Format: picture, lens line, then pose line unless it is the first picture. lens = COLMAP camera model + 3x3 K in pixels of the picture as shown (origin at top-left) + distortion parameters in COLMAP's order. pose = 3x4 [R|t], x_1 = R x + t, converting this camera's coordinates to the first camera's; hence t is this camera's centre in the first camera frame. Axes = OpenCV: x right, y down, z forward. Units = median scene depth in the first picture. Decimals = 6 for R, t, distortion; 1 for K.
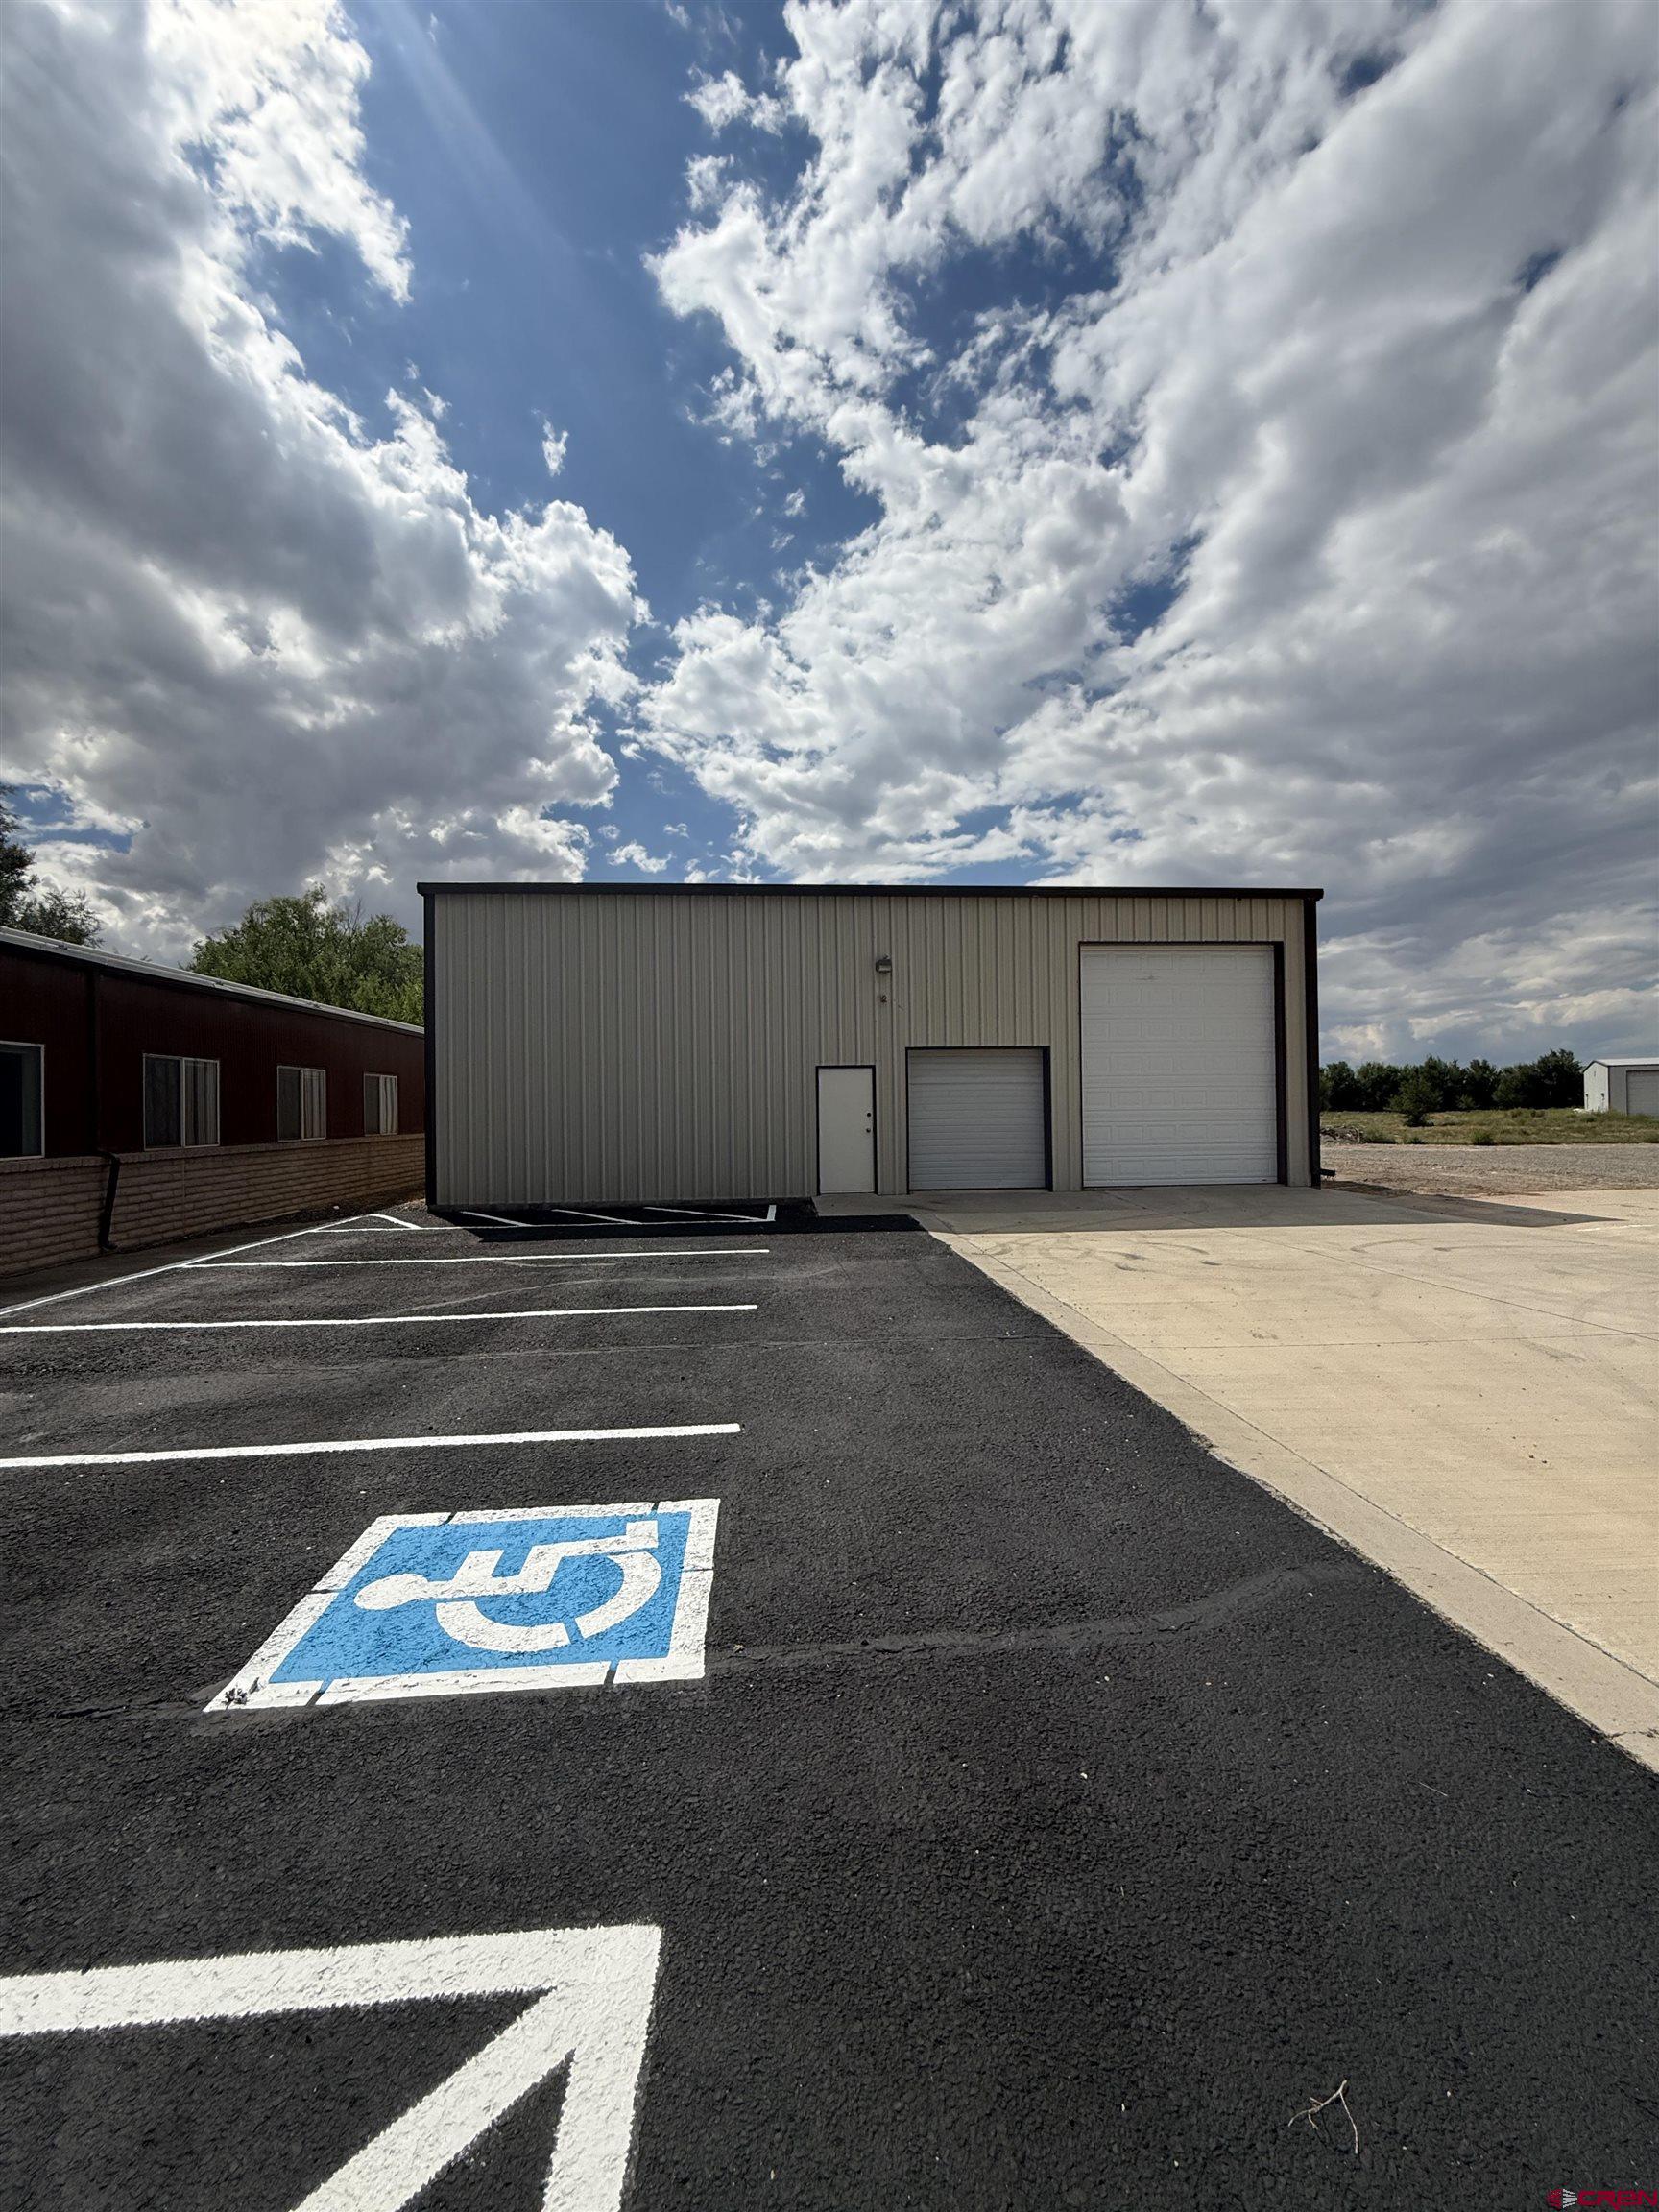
lens RADIAL K [[895.3, 0, 829.5], [0, 895.3, 1106.0], [0, 0, 1]] dist [0.047333, 0.000054]
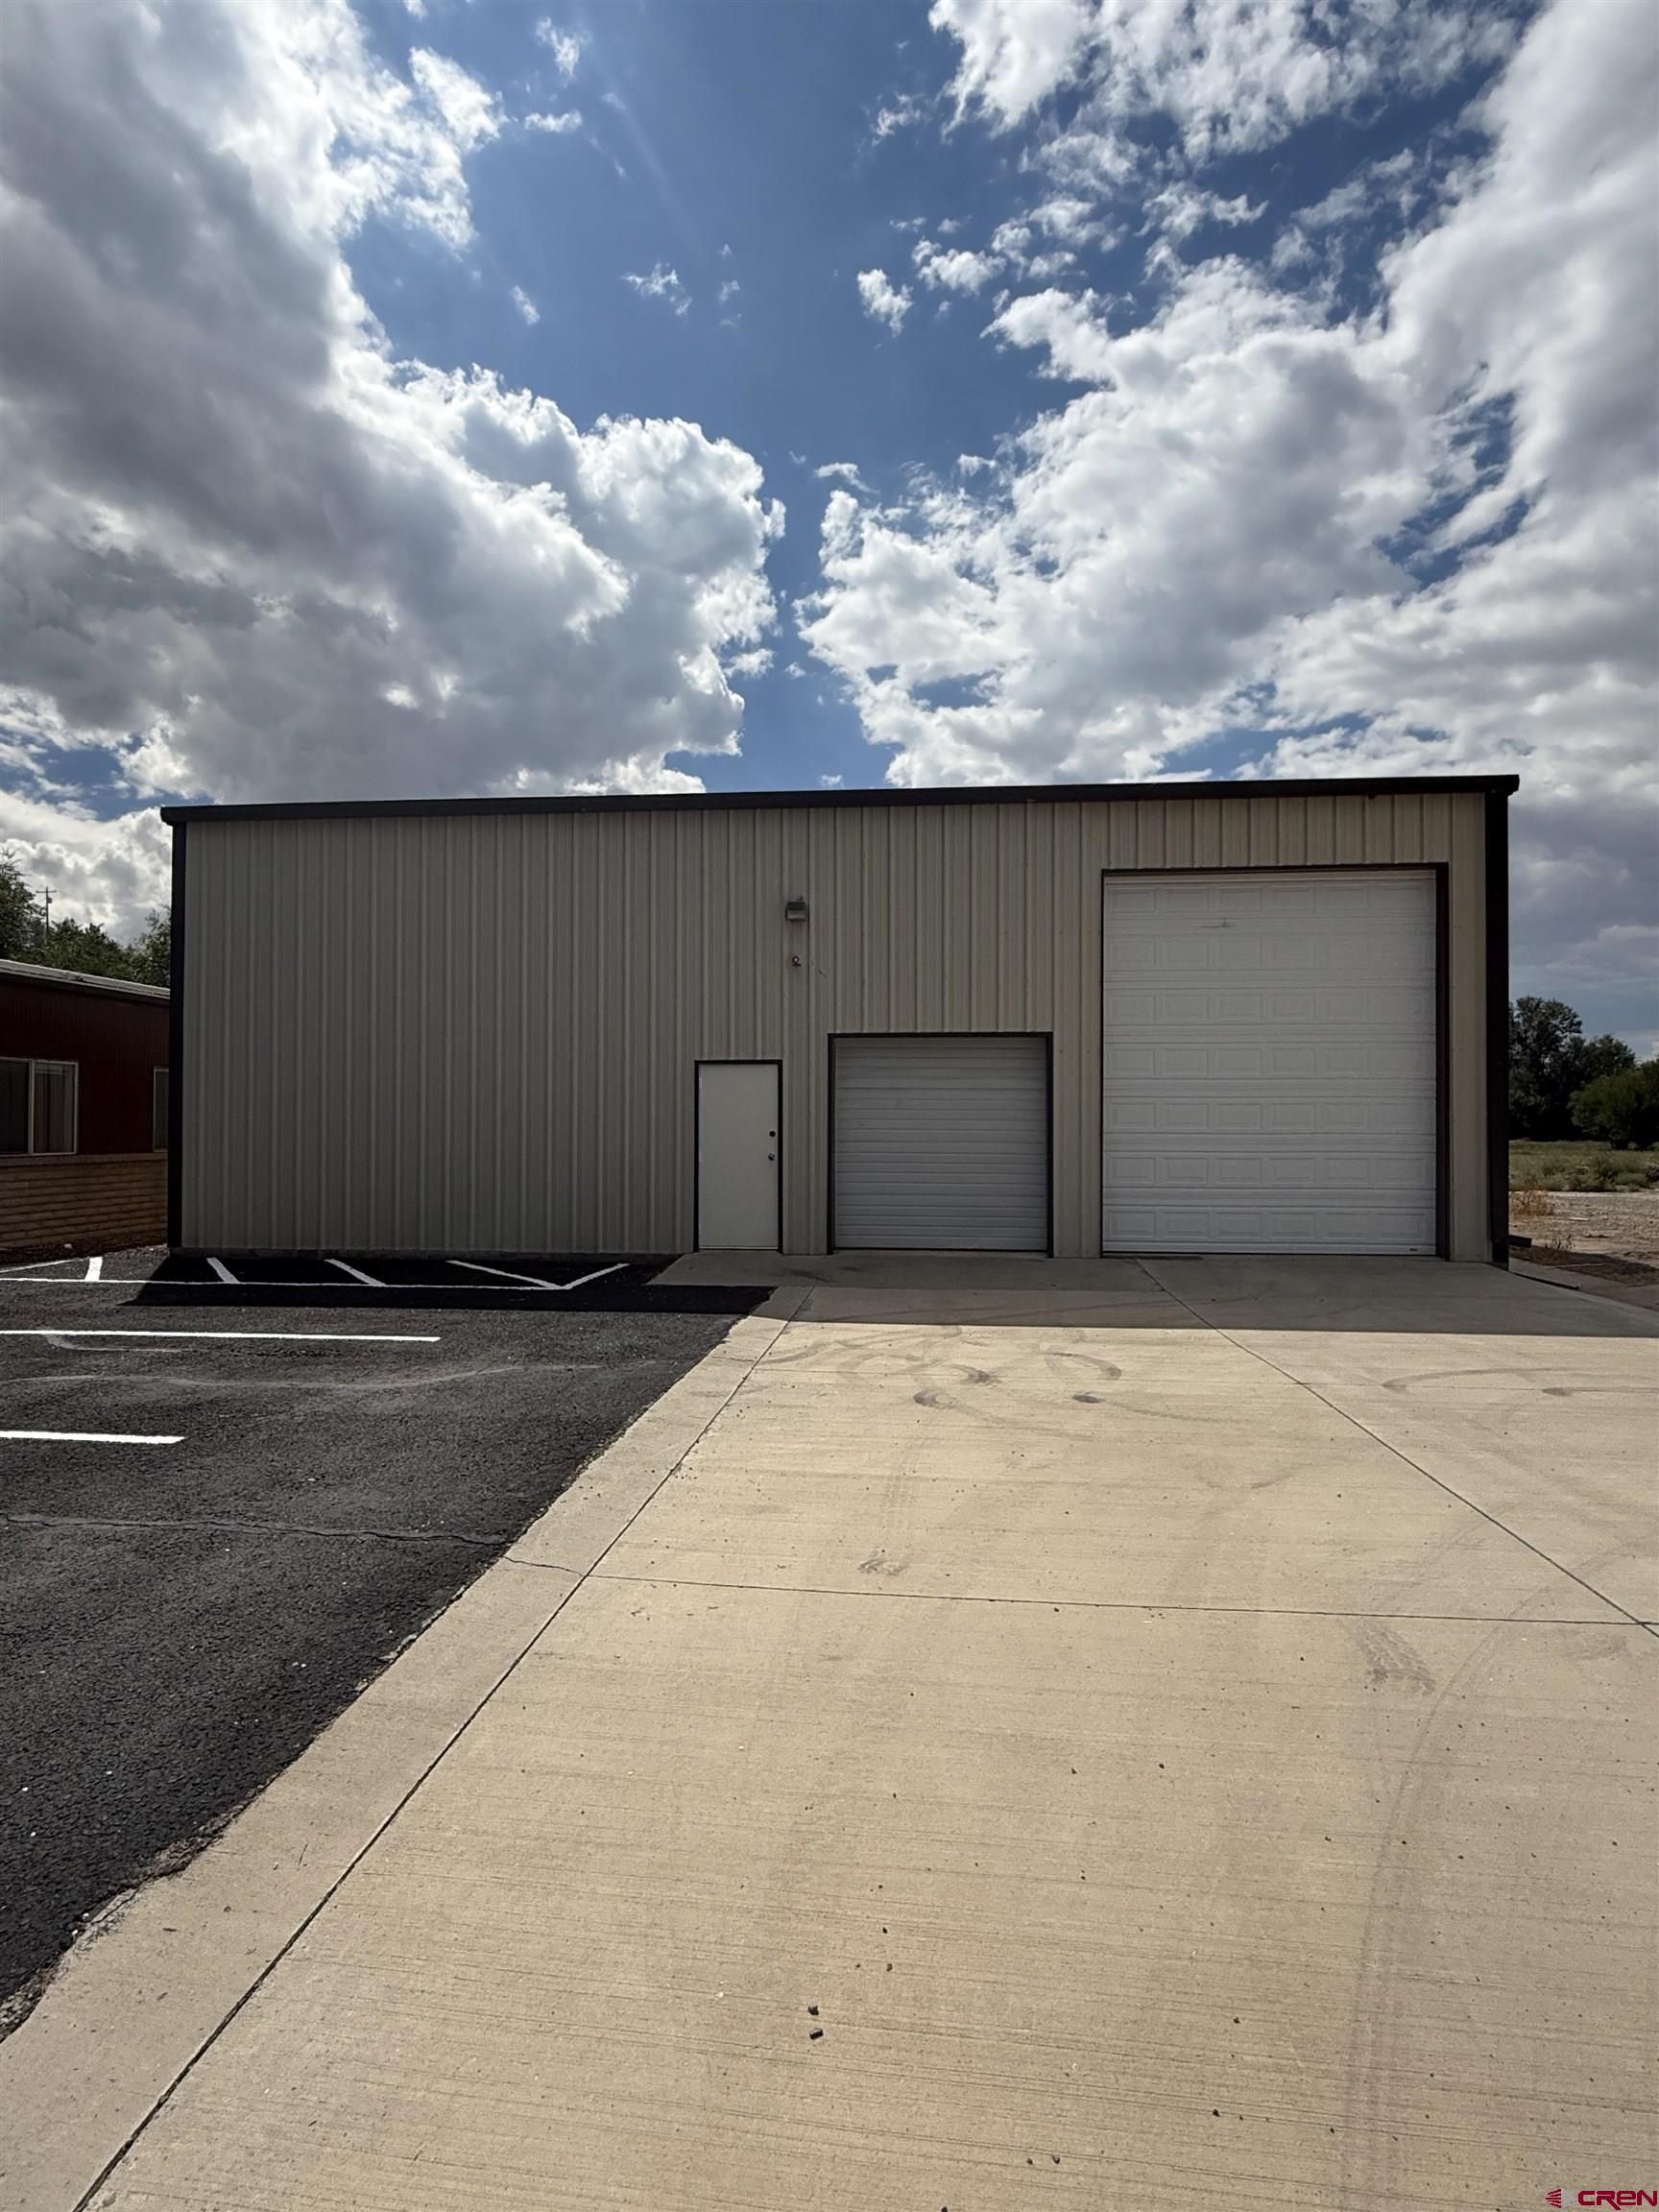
lens RADIAL K [[1147.2, 0, 829.5], [0, 1147.2, 1106.0], [0, 0, 1]] dist [0.026344, -0.000404]
pose [[0.983164, 0.008939, -0.182506, 0.237542], [-0.014046, 0.999545, -0.026708, 0.011004], [0.182184, 0.028821, 0.982842, 0.160449]]
